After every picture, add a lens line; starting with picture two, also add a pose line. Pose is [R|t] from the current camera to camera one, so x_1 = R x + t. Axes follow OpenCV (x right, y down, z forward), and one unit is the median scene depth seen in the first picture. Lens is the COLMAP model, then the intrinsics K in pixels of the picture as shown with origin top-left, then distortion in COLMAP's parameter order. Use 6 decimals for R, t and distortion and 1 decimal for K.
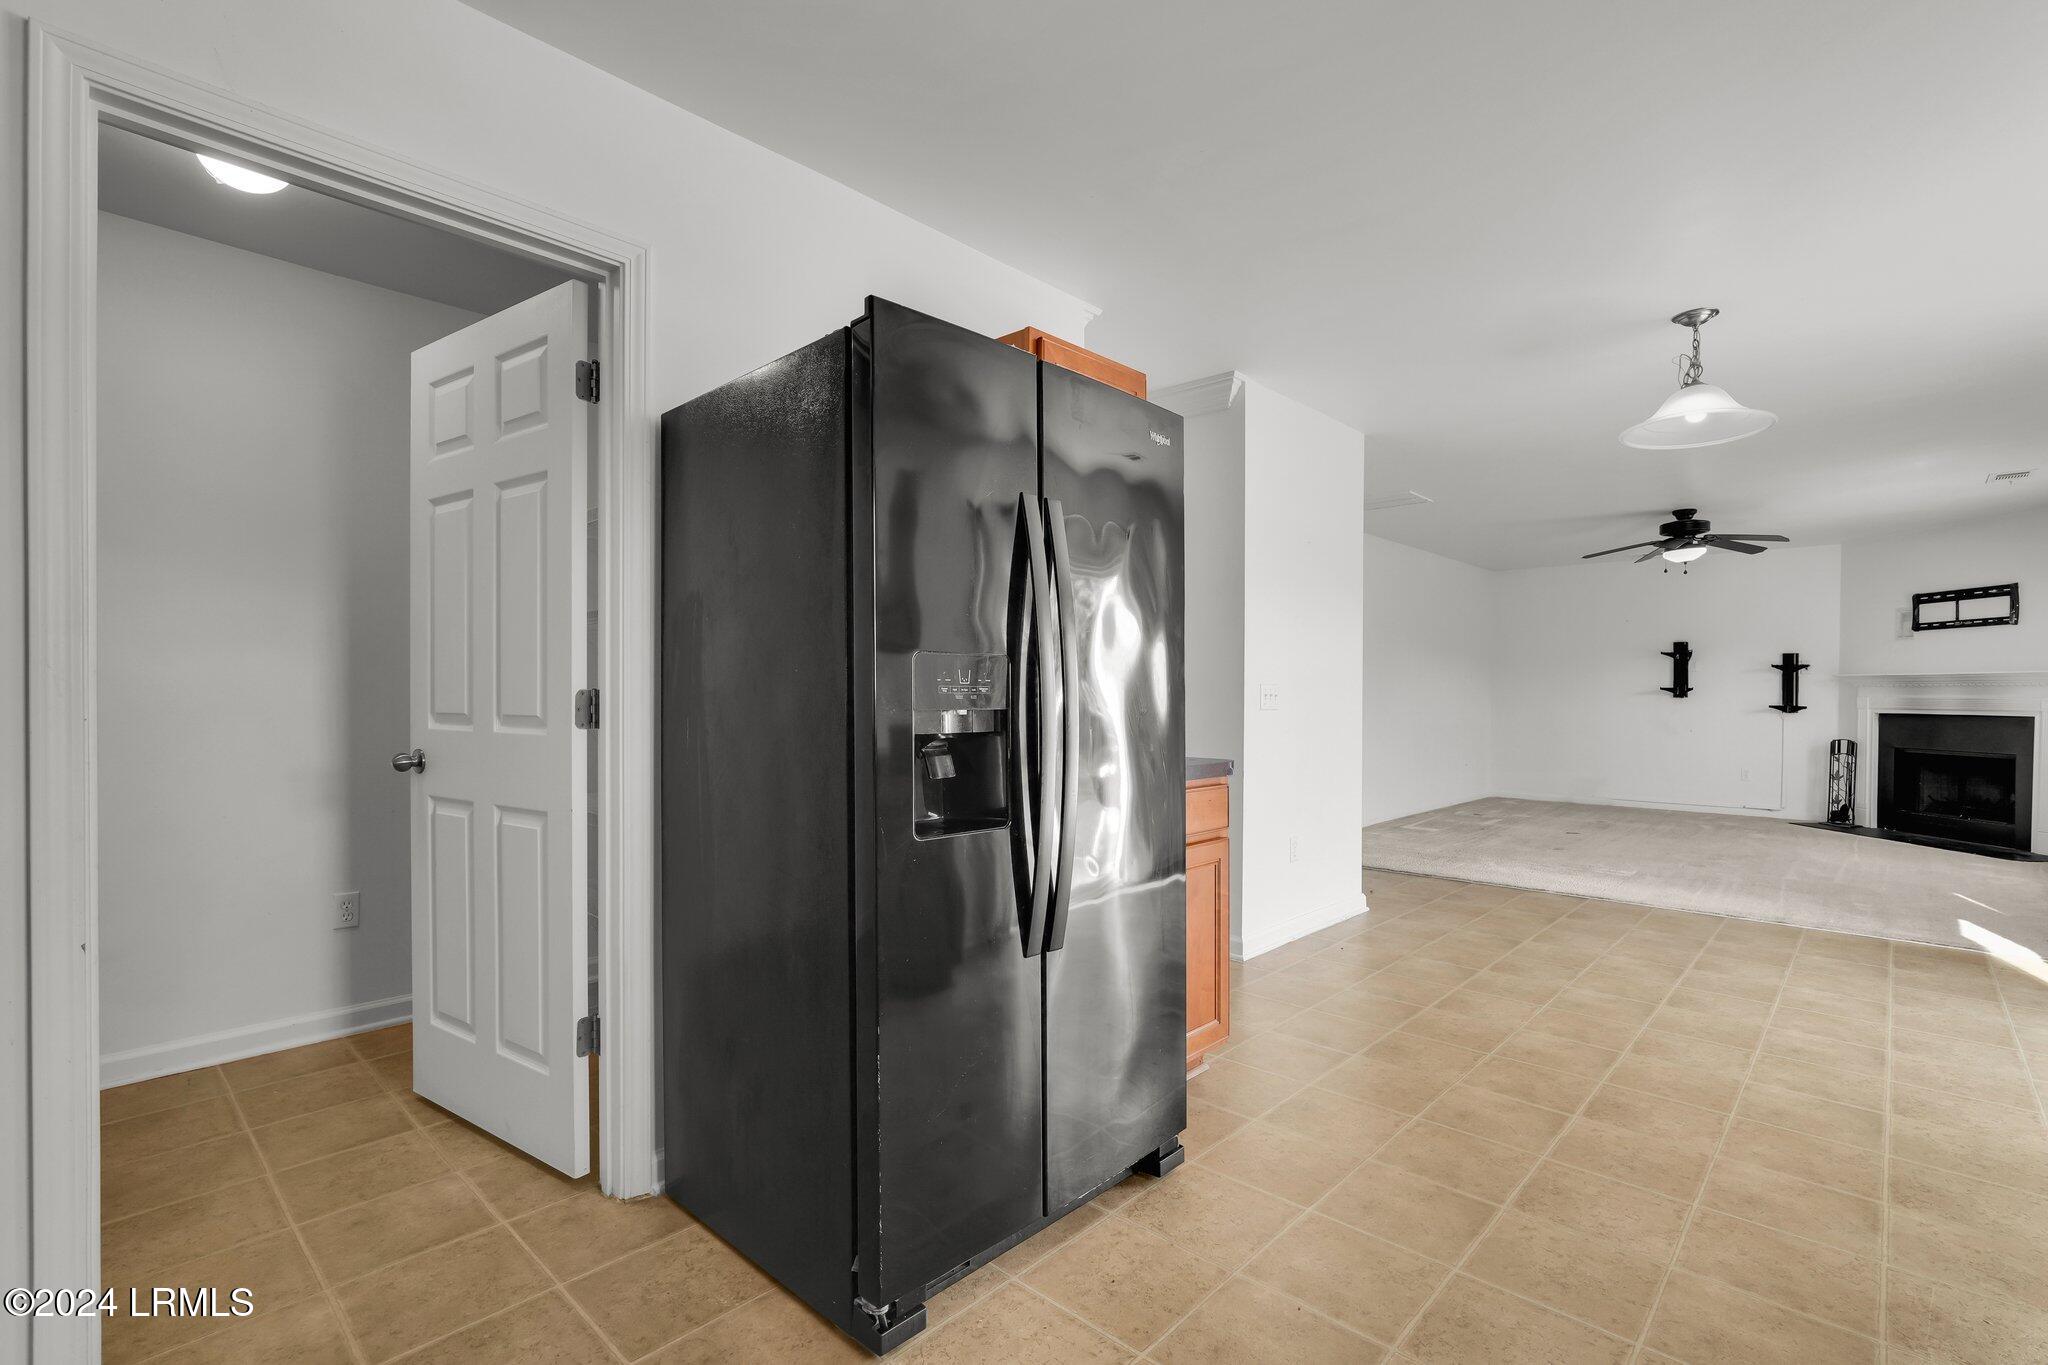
lens RADIAL K [[929.2, 0, 1033.5], [0, 929.2, 694.4], [0, 0, 1]] dist [0.000618, 0.000420]
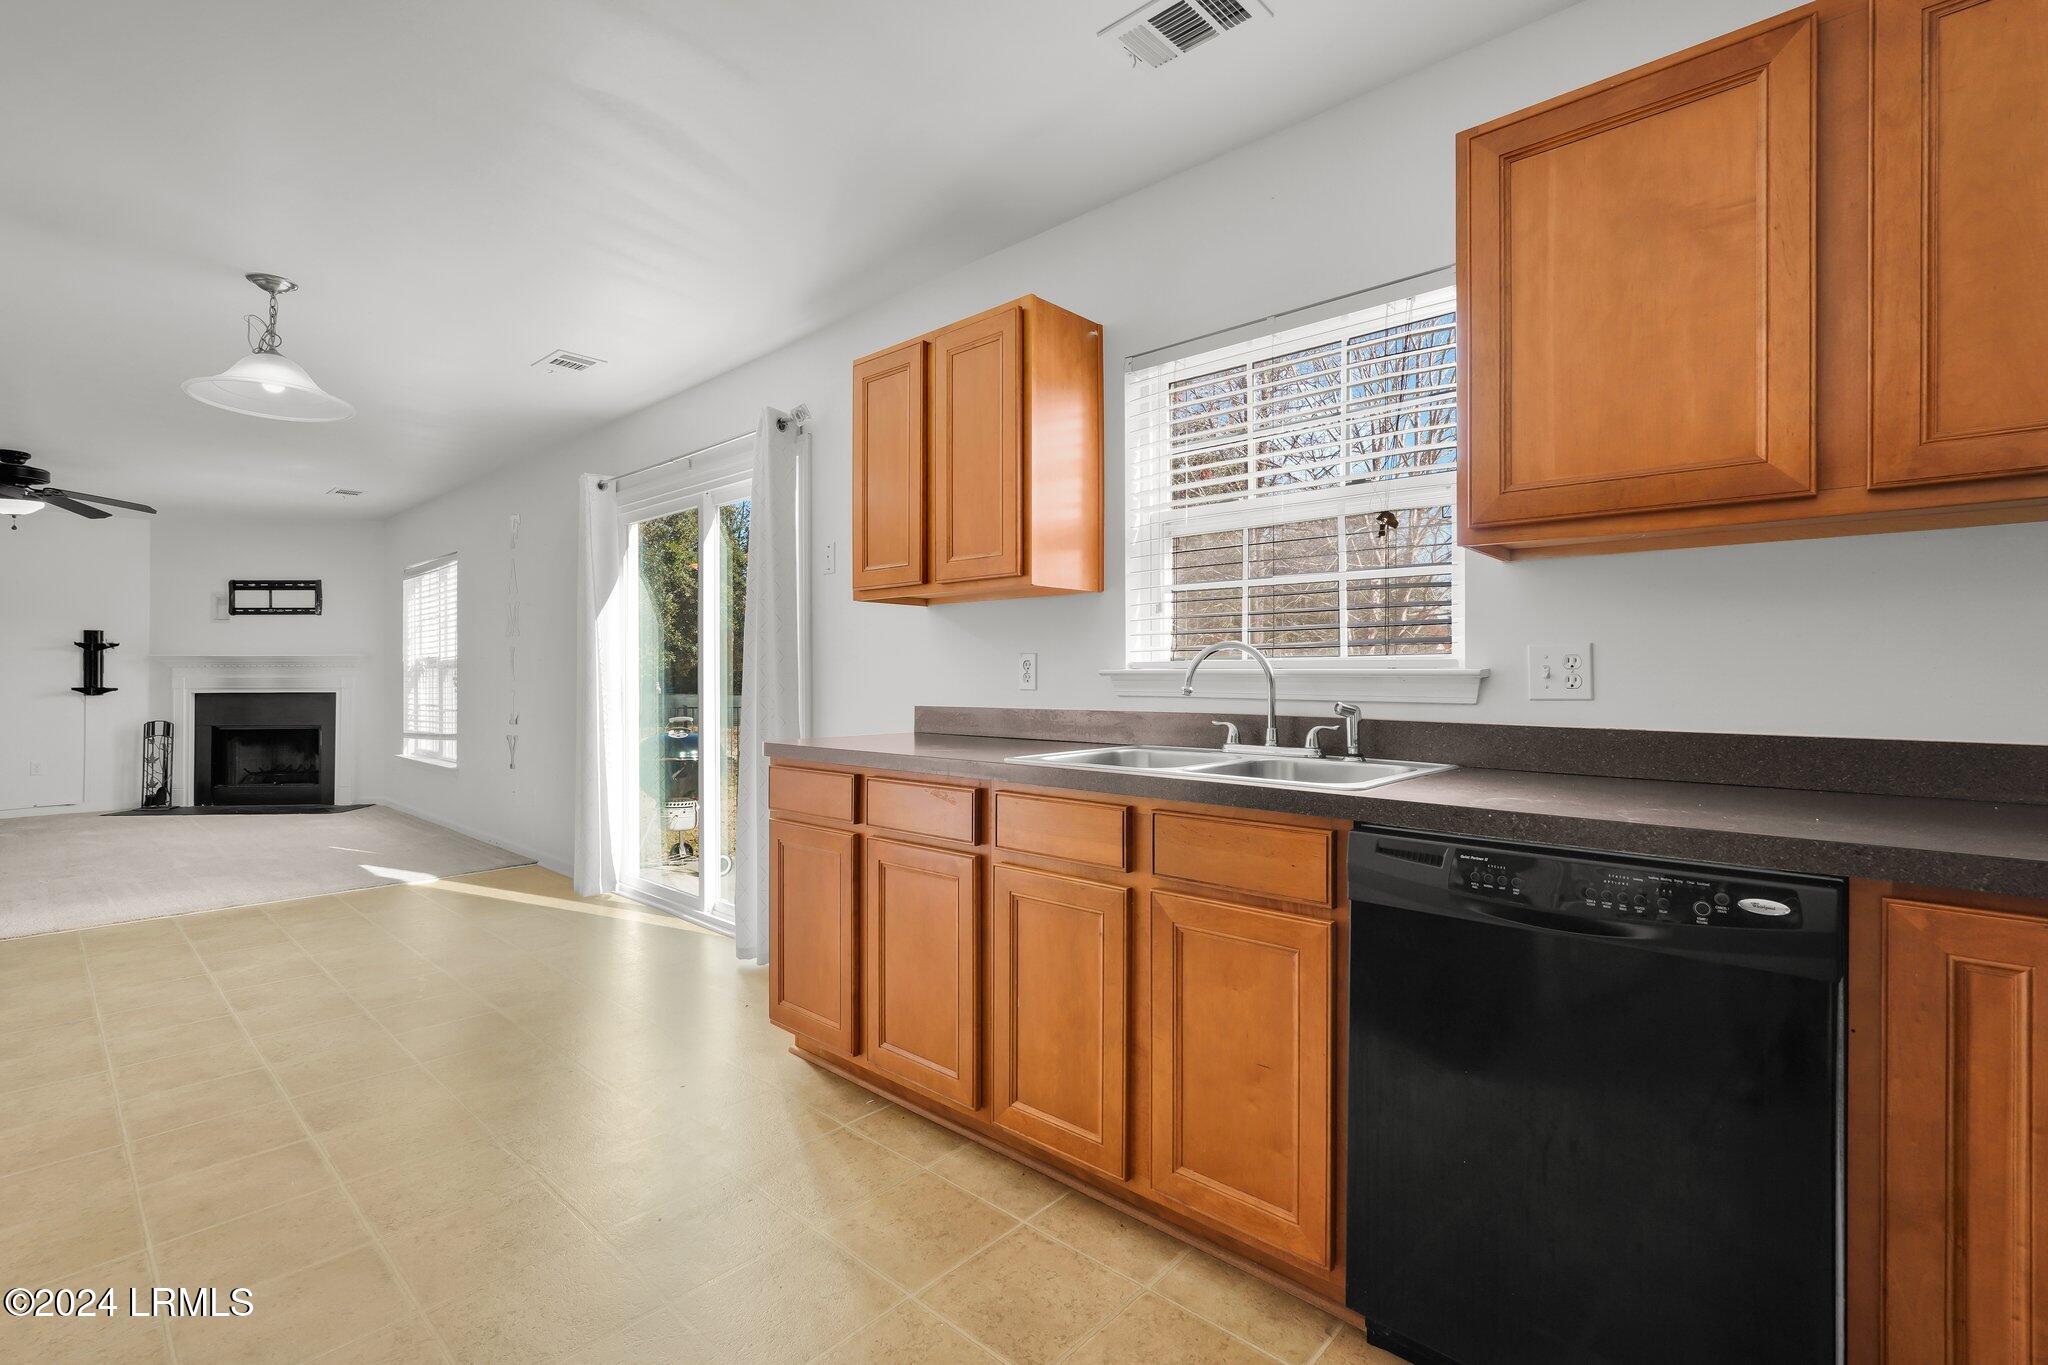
lens RADIAL K [[923.8, 0, 1024.0], [0, 923.8, 682.5], [0, 0, 1]] dist [-0.002722, -0.000378]
pose [[-0.015905, -0.013824, 0.999778, -0.124657], [0.004334, 0.999894, 0.013894, -0.001672], [-0.999864, 0.004554, -0.015844, 0.116753]]
